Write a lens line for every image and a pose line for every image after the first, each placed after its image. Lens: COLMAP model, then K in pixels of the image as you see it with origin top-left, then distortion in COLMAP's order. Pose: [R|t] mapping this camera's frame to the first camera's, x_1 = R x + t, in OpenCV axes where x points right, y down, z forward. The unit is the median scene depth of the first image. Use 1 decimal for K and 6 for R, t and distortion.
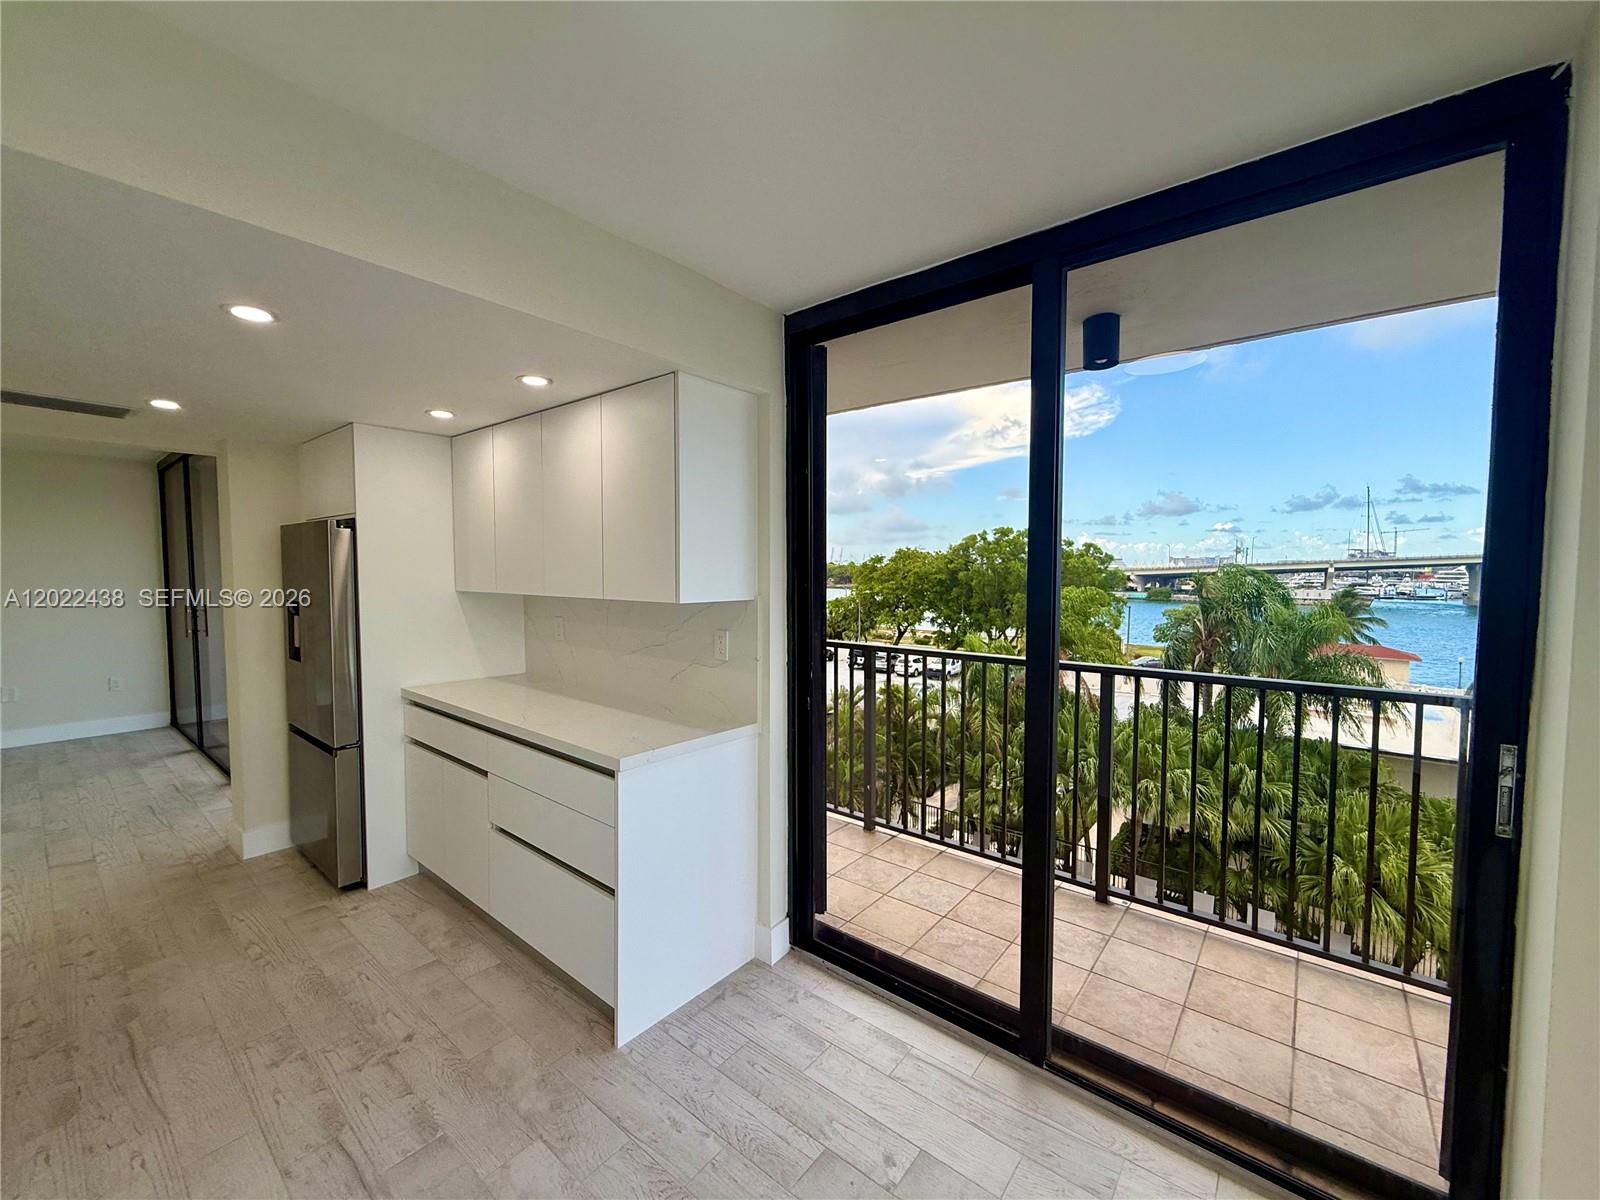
lens RADIAL K [[632.3, 0, 795.3], [0, 632.3, 600.2], [0, 0, 1]] dist [-0.000567, 0.000258]
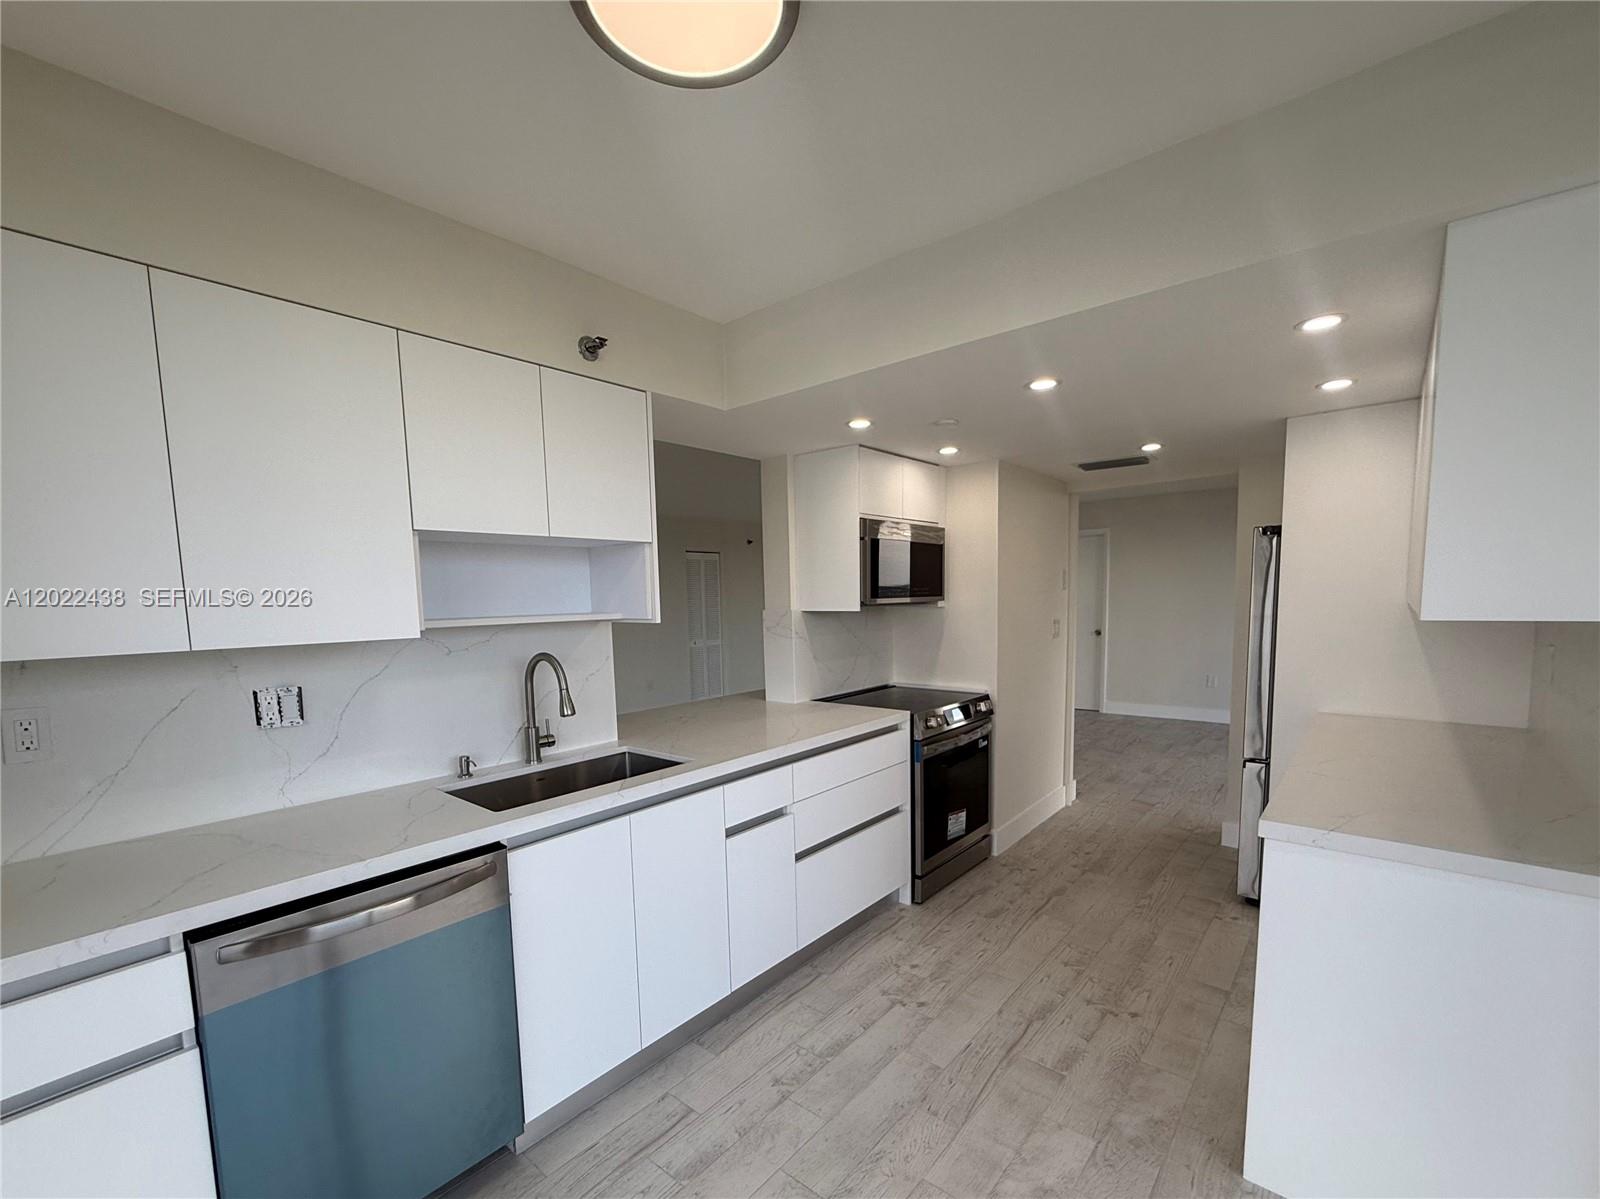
lens RADIAL K [[700.4, 0, 795.1], [0, 700.4, 675.1], [0, 0, 1]] dist [-0.001085, 0.000189]
pose [[-0.016041, 0.114068, -0.993343, 0.434330], [-0.029296, 0.992991, 0.114500, -0.006089], [0.999442, 0.030938, -0.012587, 0.344459]]
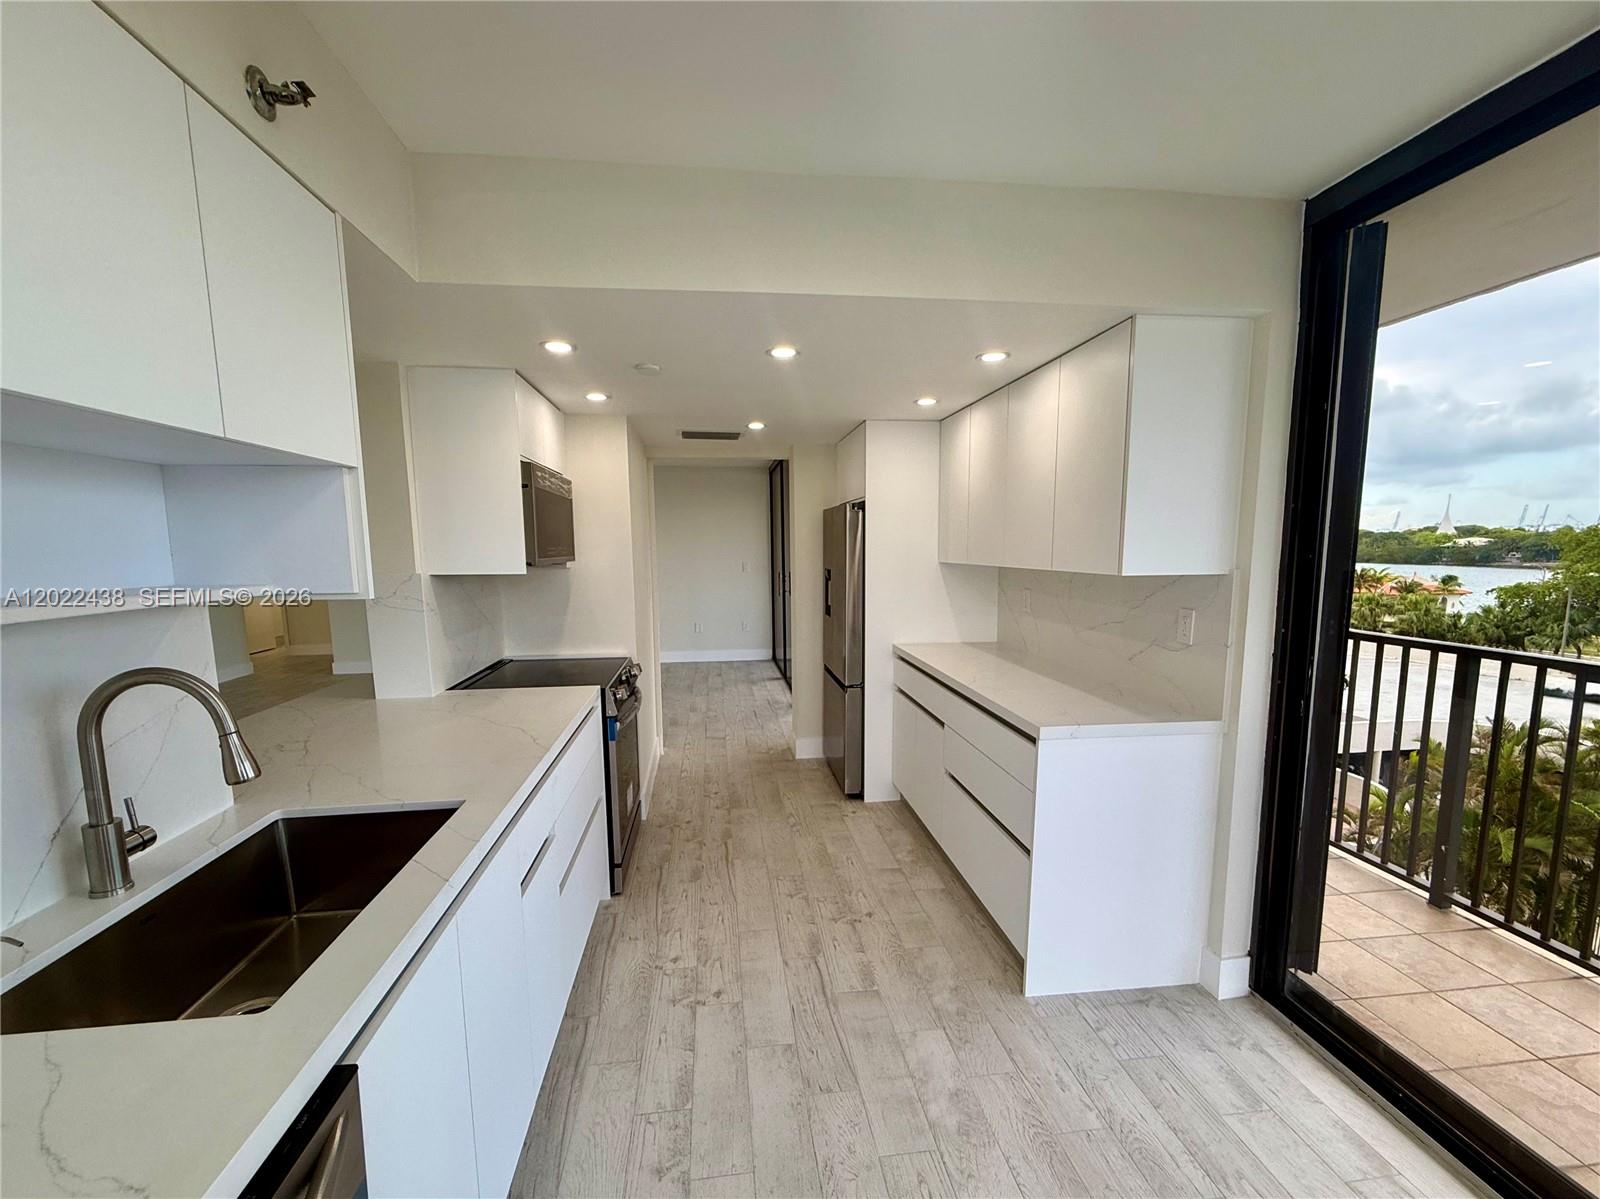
lens RADIAL K [[665.8, 0, 802.2], [0, 665.8, 633.3], [0, 0, 1]] dist [0.003244, 0.000305]
pose [[0.725946, 0.081330, -0.682926, 0.130207], [-0.023238, 0.995317, 0.093830, 0.006975], [0.687359, -0.052246, 0.724436, -0.025561]]
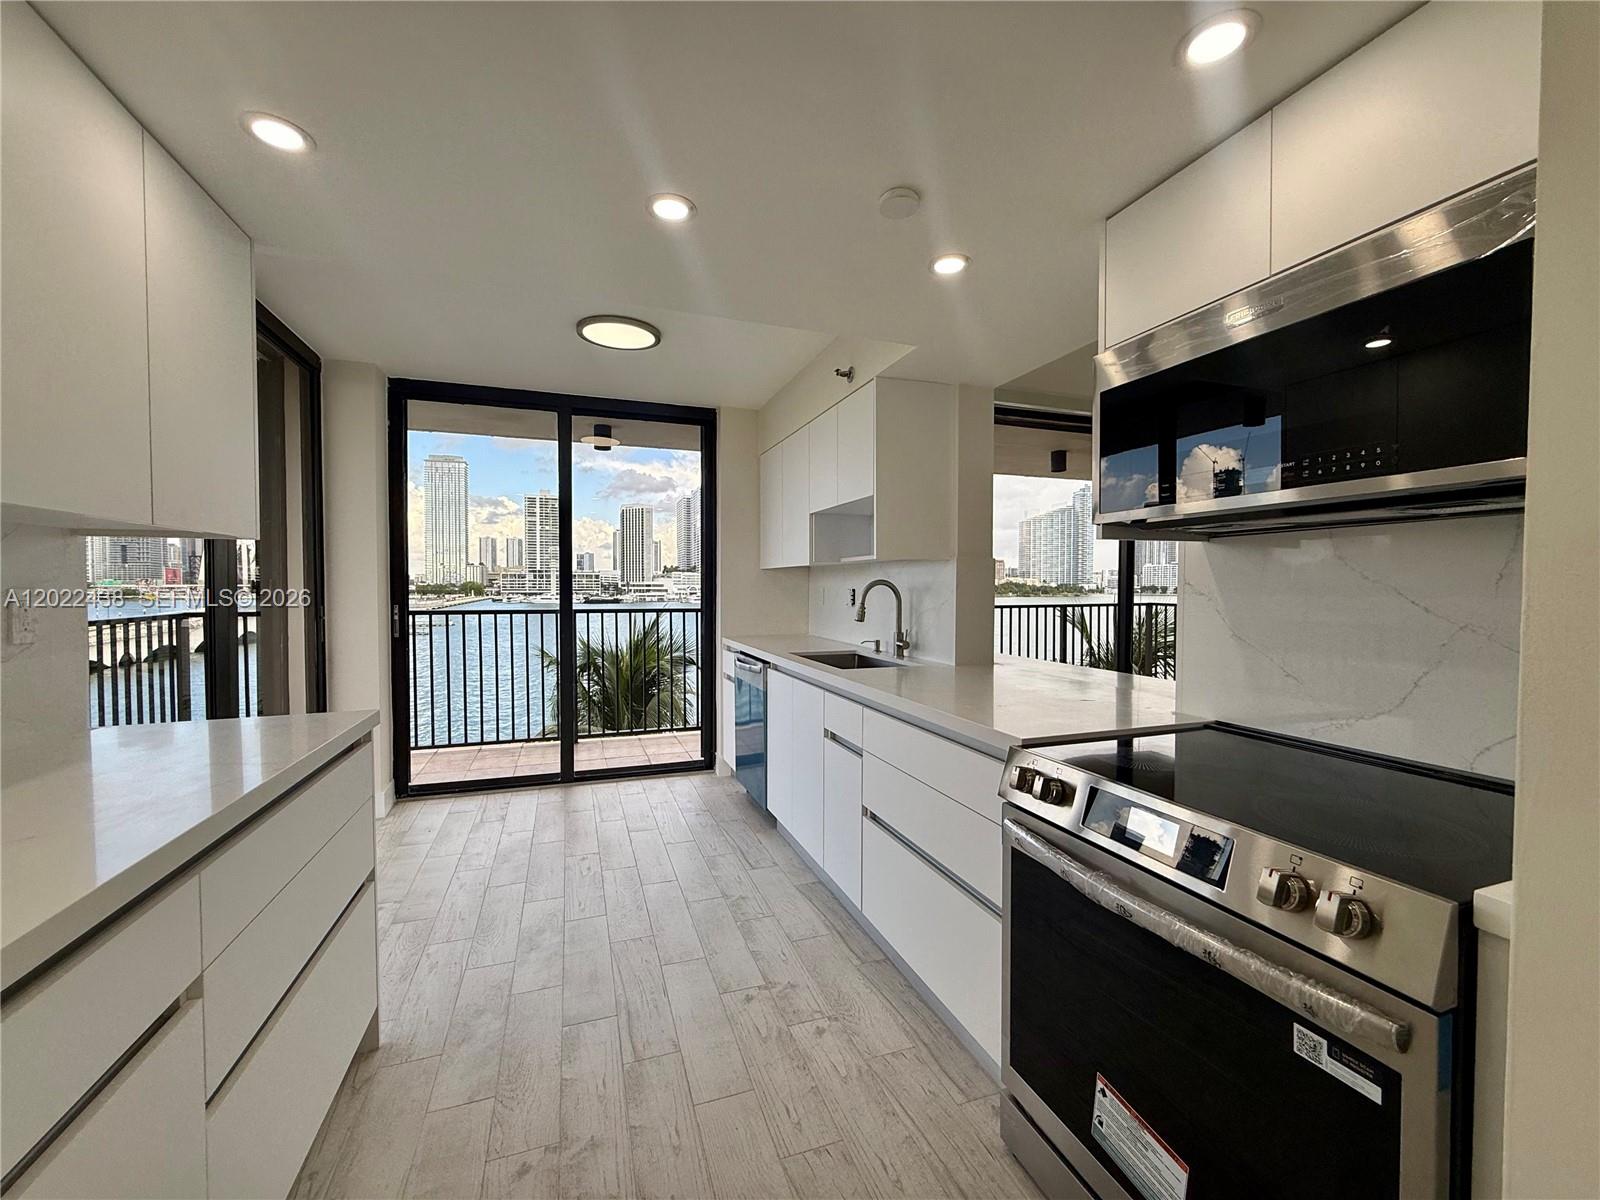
lens RADIAL K [[641.4, 0, 808.8], [0, 641.4, 599.8], [0, 0, 1]] dist [-0.000568, -0.000144]
pose [[-0.860705, -0.015607, 0.508865, -1.006807], [0.021160, 0.997570, 0.066387, 0.034690], [-0.508664, 0.067907, -0.858283, 1.153385]]
